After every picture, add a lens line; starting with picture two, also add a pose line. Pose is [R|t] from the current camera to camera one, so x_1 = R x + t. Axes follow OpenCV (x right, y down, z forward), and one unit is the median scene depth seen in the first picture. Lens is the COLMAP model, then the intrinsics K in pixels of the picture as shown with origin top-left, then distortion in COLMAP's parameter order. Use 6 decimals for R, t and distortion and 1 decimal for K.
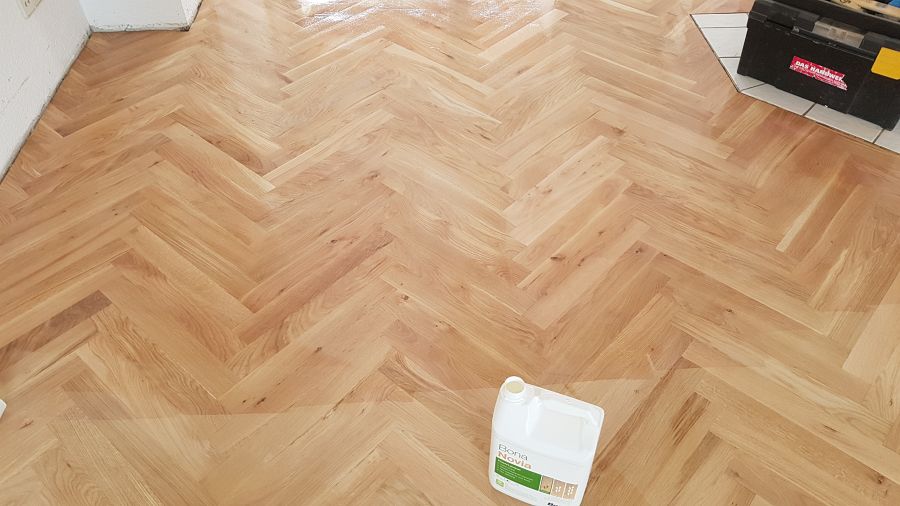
lens RADIAL K [[692.1, 0, 441.4], [0, 692.1, 252.3], [0, 0, 1]] dist [0.078103, -0.136285]
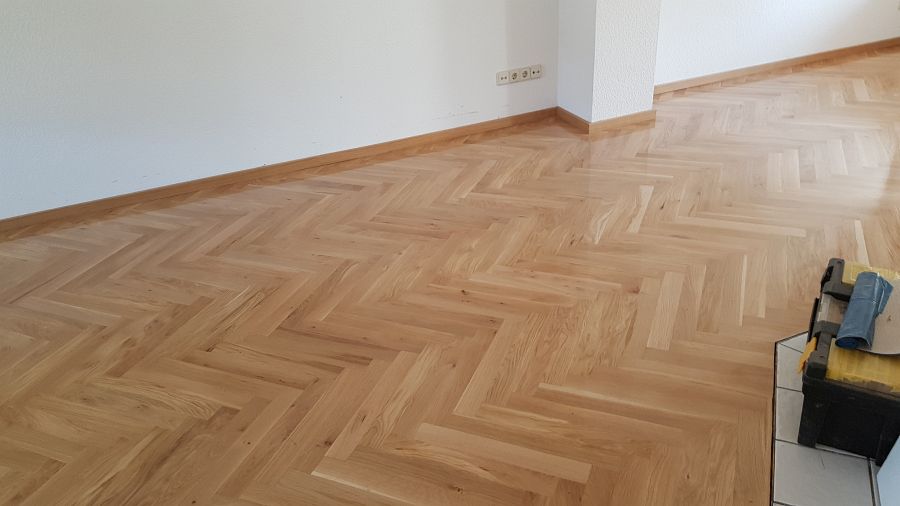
lens RADIAL K [[699.5, 0, 445.9], [0, 699.5, 234.9], [0, 0, 1]] dist [0.078337, -0.145426]
pose [[0.326335, 0.422289, -0.845682, 1.136534], [-0.616689, 0.773150, 0.148100, -0.234621], [0.716380, 0.473192, 0.512726, 0.156057]]
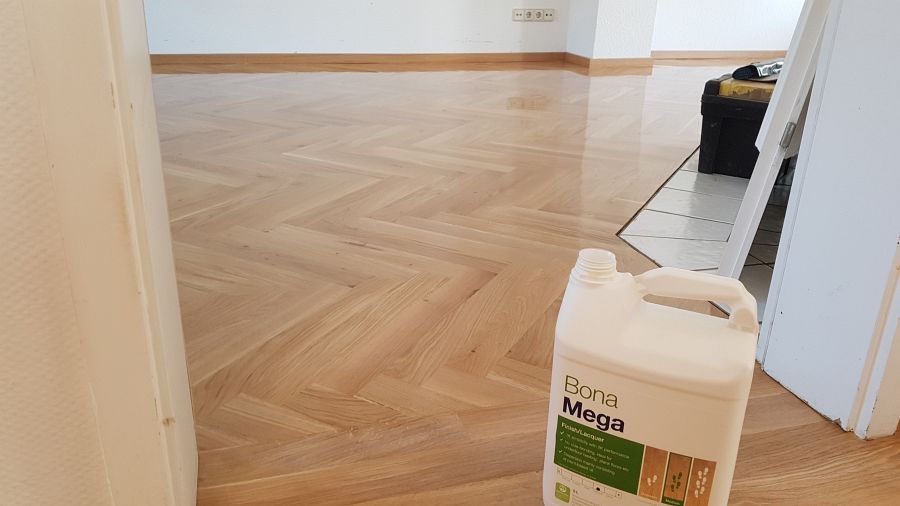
lens RADIAL K [[699.5, 0, 445.9], [0, 699.5, 234.9], [0, 0, 1]] dist [0.078337, -0.145426]
pose [[0.231932, 0.353902, -0.906069, 1.512905], [-0.706025, 0.701992, 0.093466, 0.048973], [0.669131, 0.618029, 0.412678, 0.433371]]
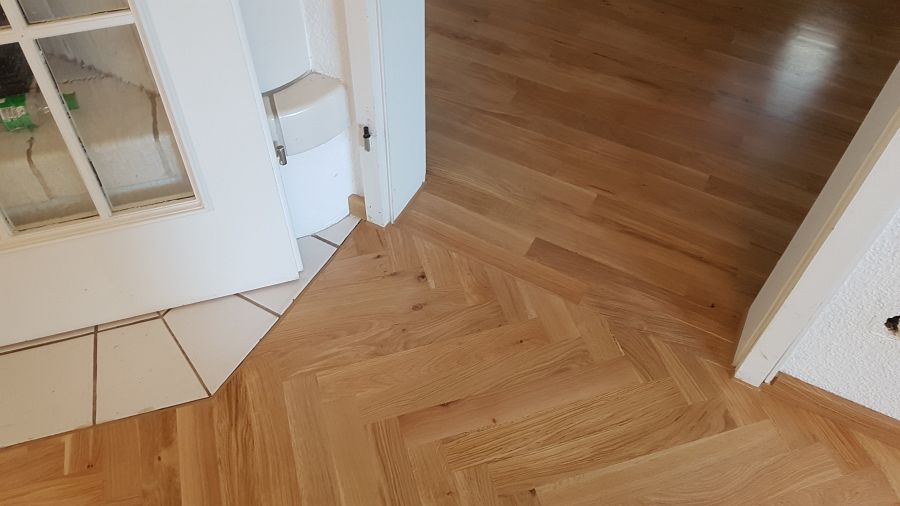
lens RADIAL K [[699.5, 0, 445.9], [0, 699.5, 234.9], [0, 0, 1]] dist [0.078337, -0.145426]
pose [[0.515787, -0.644327, 0.564630, 0.701616], [0.595159, 0.743550, 0.304826, -0.196228], [-0.616238, 0.178819, 0.766990, 0.202990]]
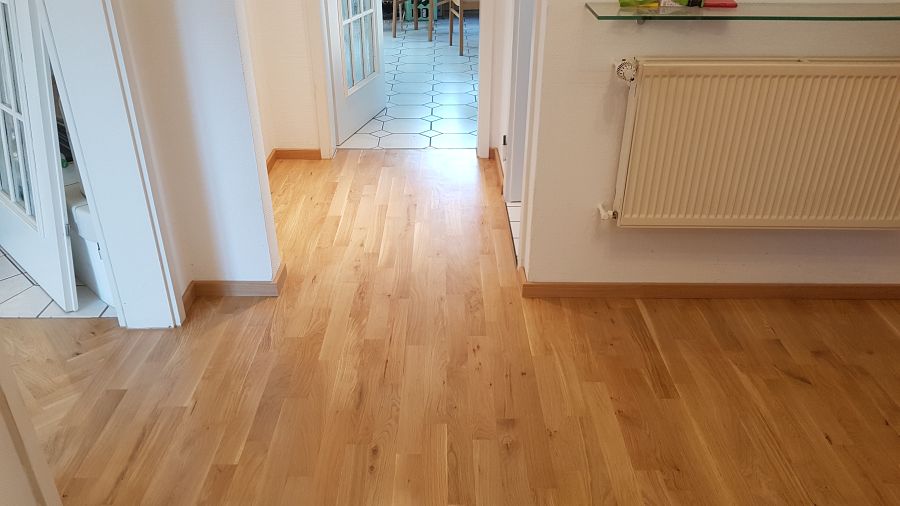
lens RADIAL K [[692.1, 0, 441.4], [0, 692.1, 252.3], [0, 0, 1]] dist [0.078103, -0.136285]
pose [[0.998832, 0.018108, -0.044808, 1.704642], [-0.030475, 0.955580, -0.293151, 0.204162], [0.037509, 0.294174, 0.955016, -0.264722]]
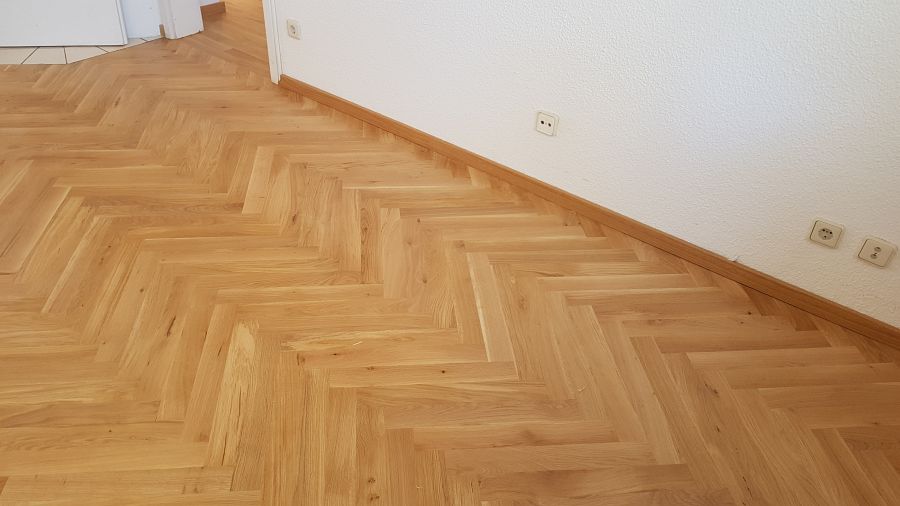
lens RADIAL K [[676.4, 0, 432.1], [0, 676.4, 251.4], [0, 0, 1]] dist [0.066724, -0.122898]
pose [[0.678529, -0.418203, 0.603907, 0.298161], [0.496225, 0.867131, 0.042944, 0.723758], [-0.541626, 0.270535, 0.795897, -0.738269]]
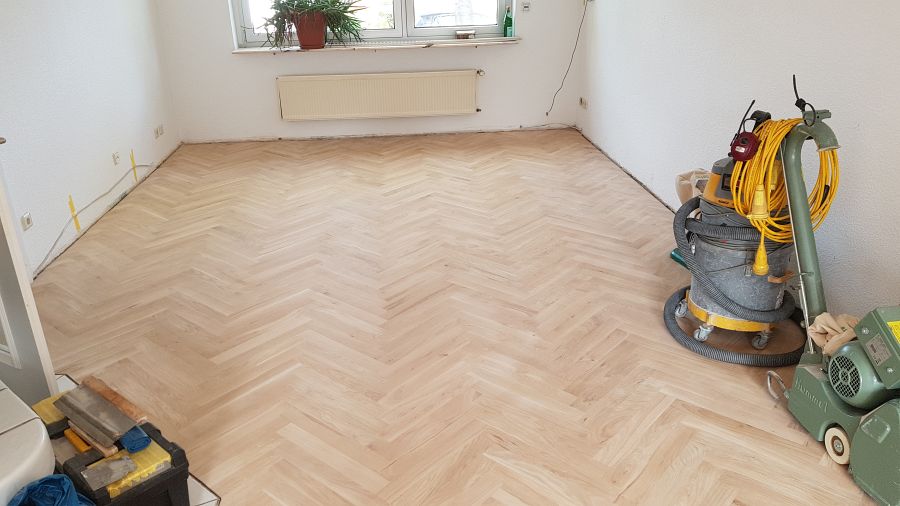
lens RADIAL K [[692.1, 0, 441.4], [0, 692.1, 252.3], [0, 0, 1]] dist [0.078103, -0.136285]
pose [[-0.999273, 0.035109, -0.014850, 0.162803], [-0.000307, 0.382114, 0.924115, -1.316599], [0.038119, 0.923448, -0.381826, 1.191230]]
